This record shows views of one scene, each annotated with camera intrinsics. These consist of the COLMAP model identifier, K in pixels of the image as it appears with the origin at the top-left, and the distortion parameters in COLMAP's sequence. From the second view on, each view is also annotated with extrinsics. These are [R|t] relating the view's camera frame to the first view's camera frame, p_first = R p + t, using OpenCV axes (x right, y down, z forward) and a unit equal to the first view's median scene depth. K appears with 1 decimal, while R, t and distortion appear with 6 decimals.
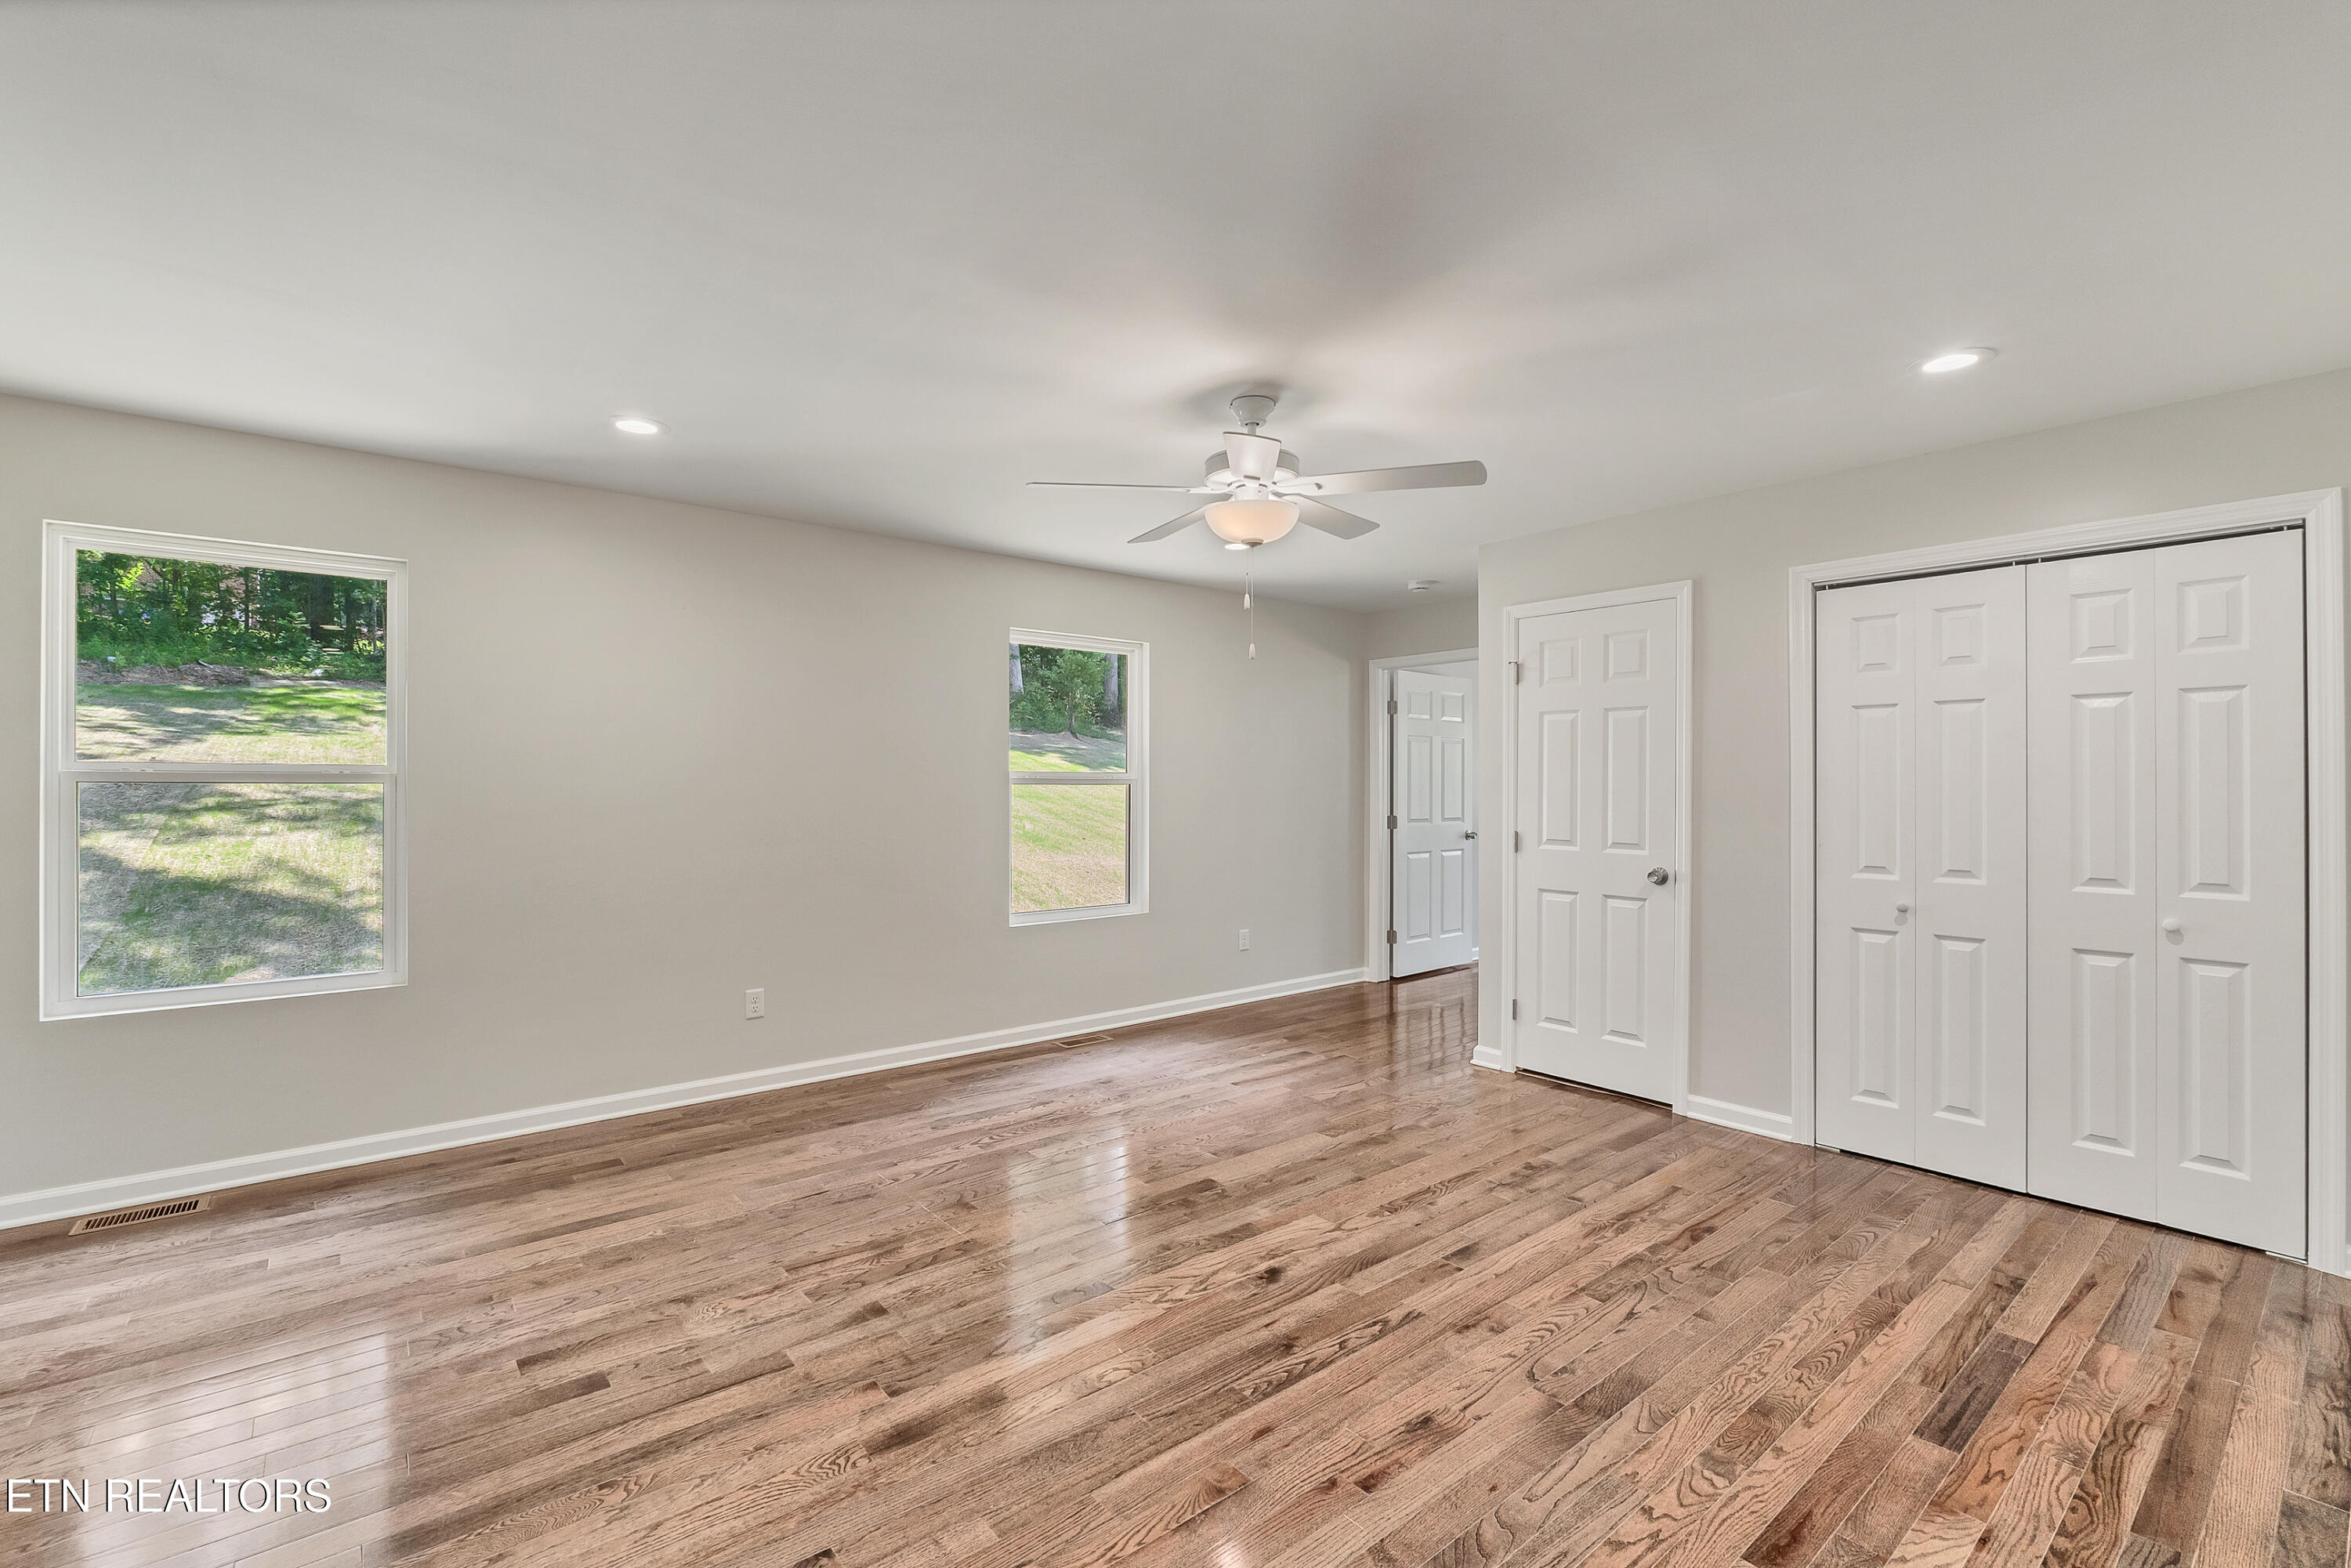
lens RADIAL K [[1016.8, 0, 1178.8], [0, 1016.8, 776.3], [0, 0, 1]] dist [-0.004871, -0.000748]
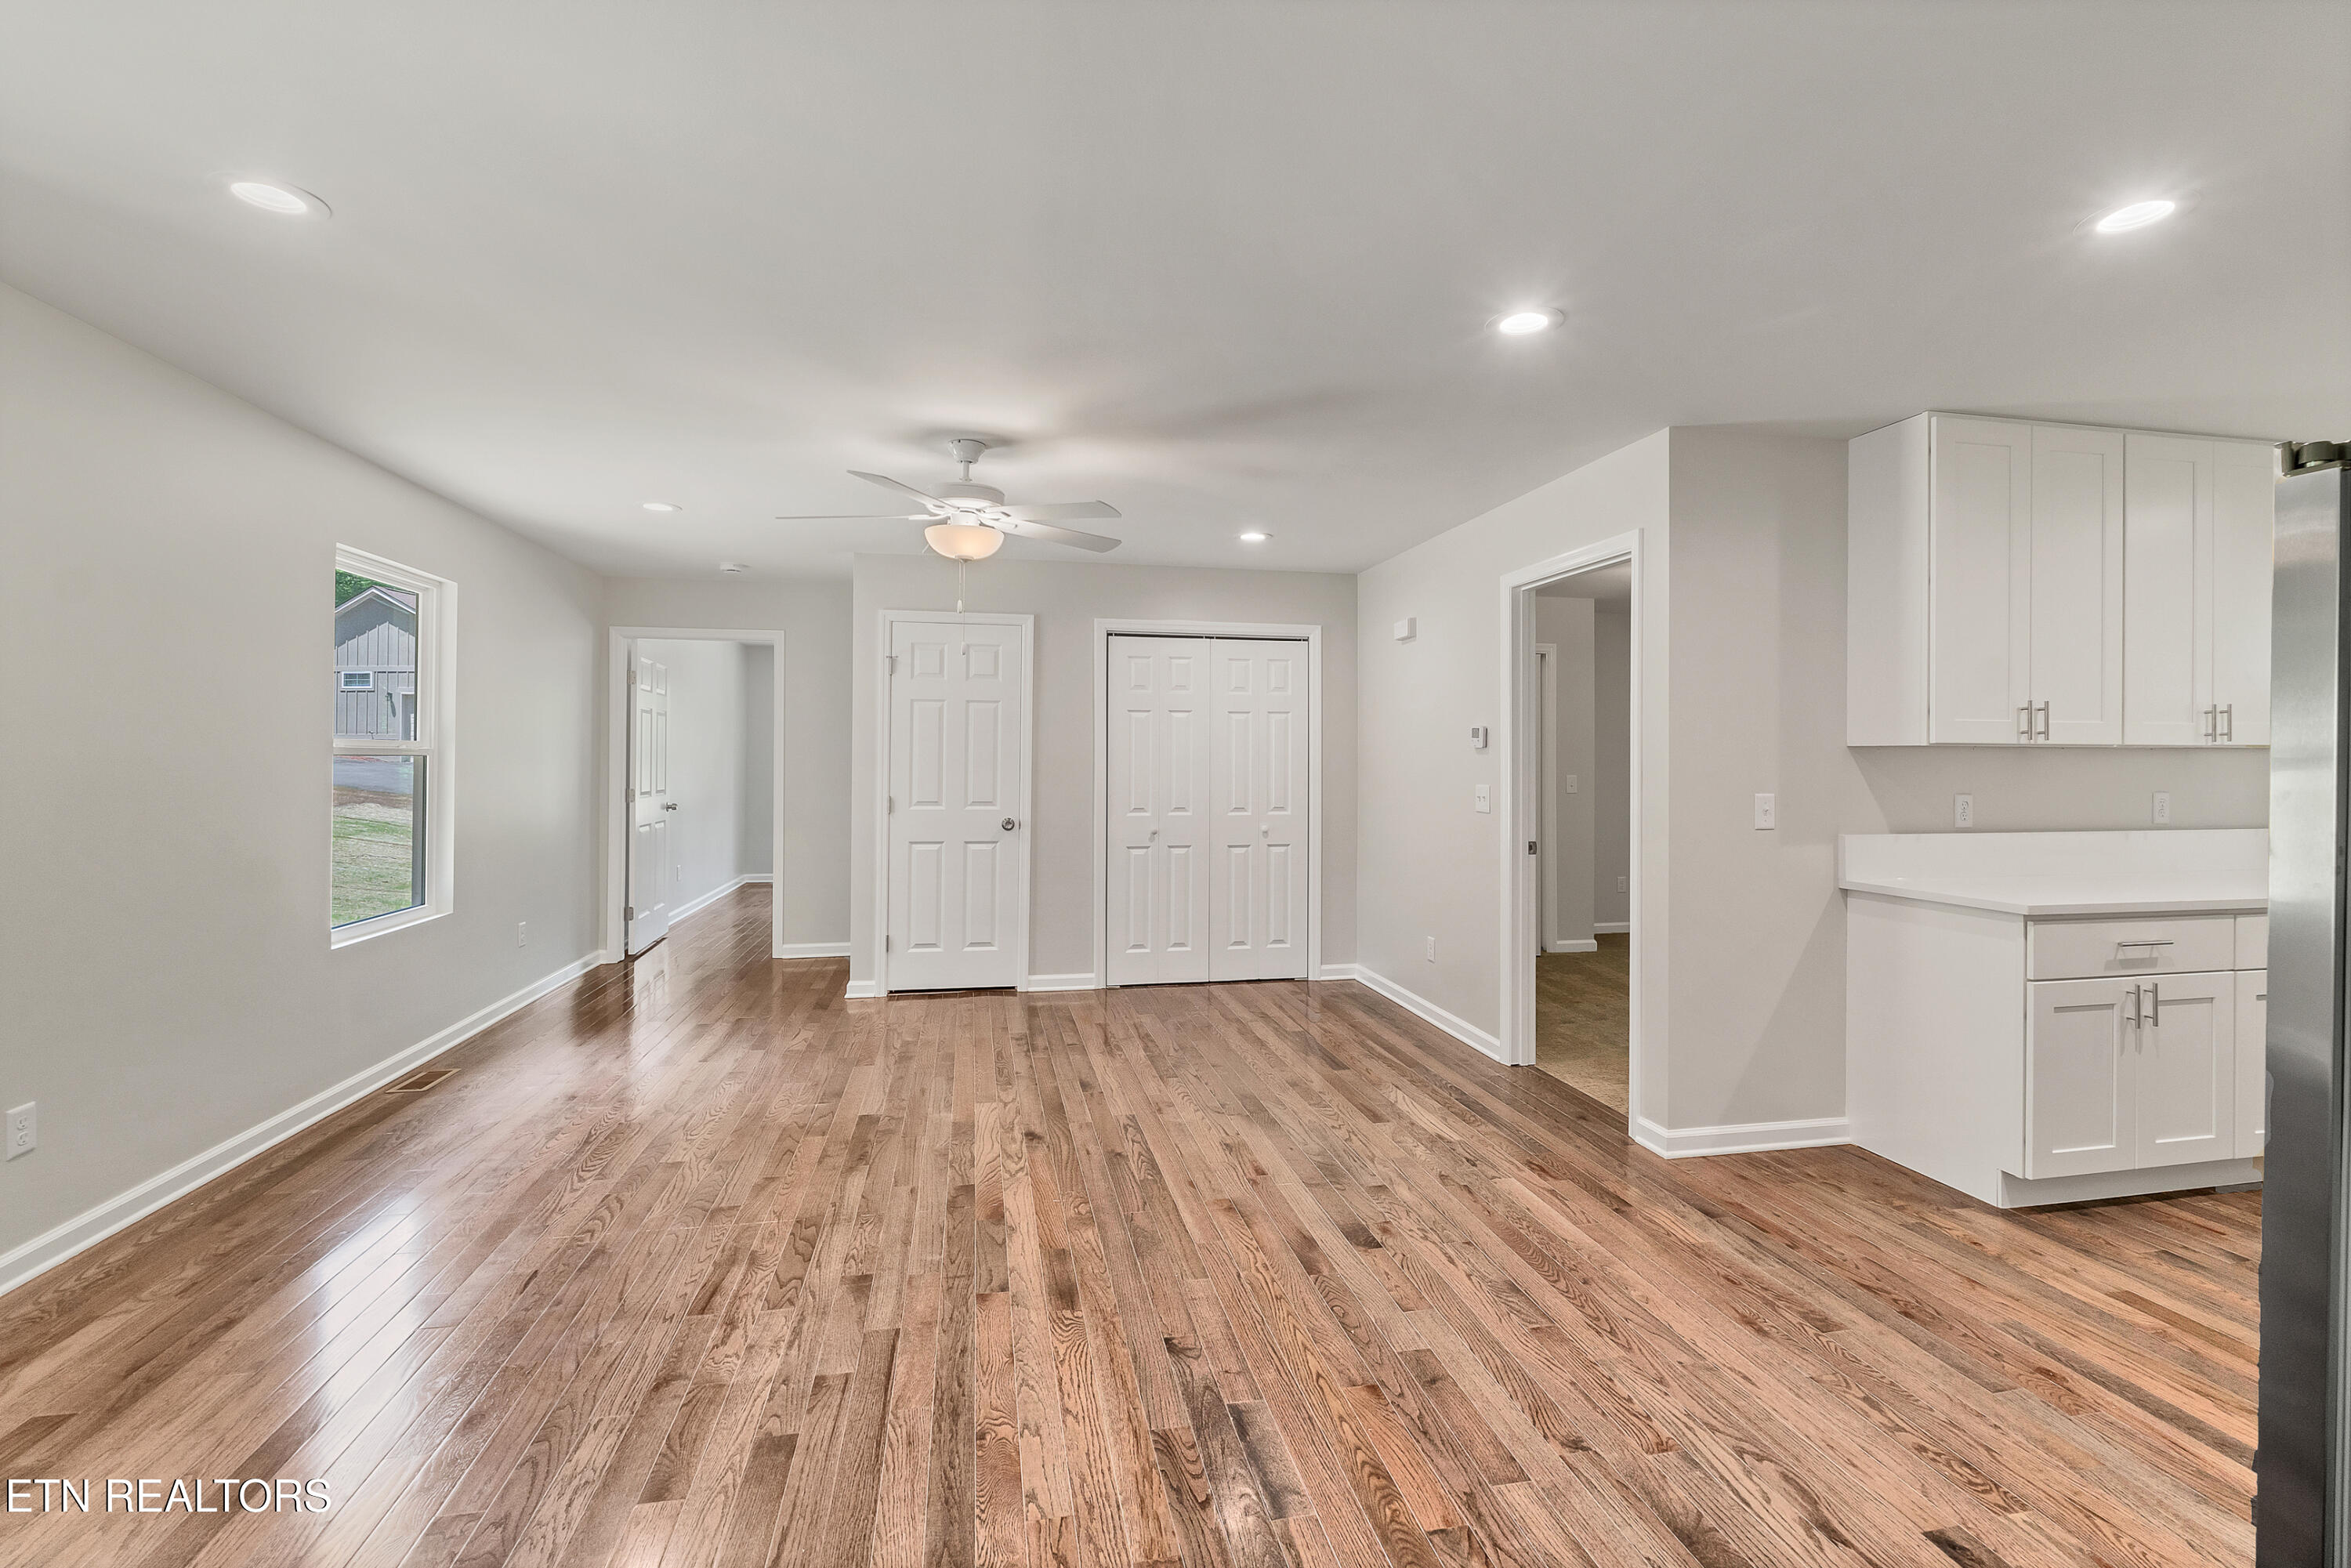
lens RADIAL K [[997.1, 0, 1159.9], [0, 997.1, 751.9], [0, 0, 1]] dist [-0.008844, -0.000664]
pose [[0.482322, 0.007742, 0.875960, -0.790997], [-0.010768, 0.999938, -0.002909, 0.001317], [-0.875928, -0.008029, 0.482376, 0.205228]]
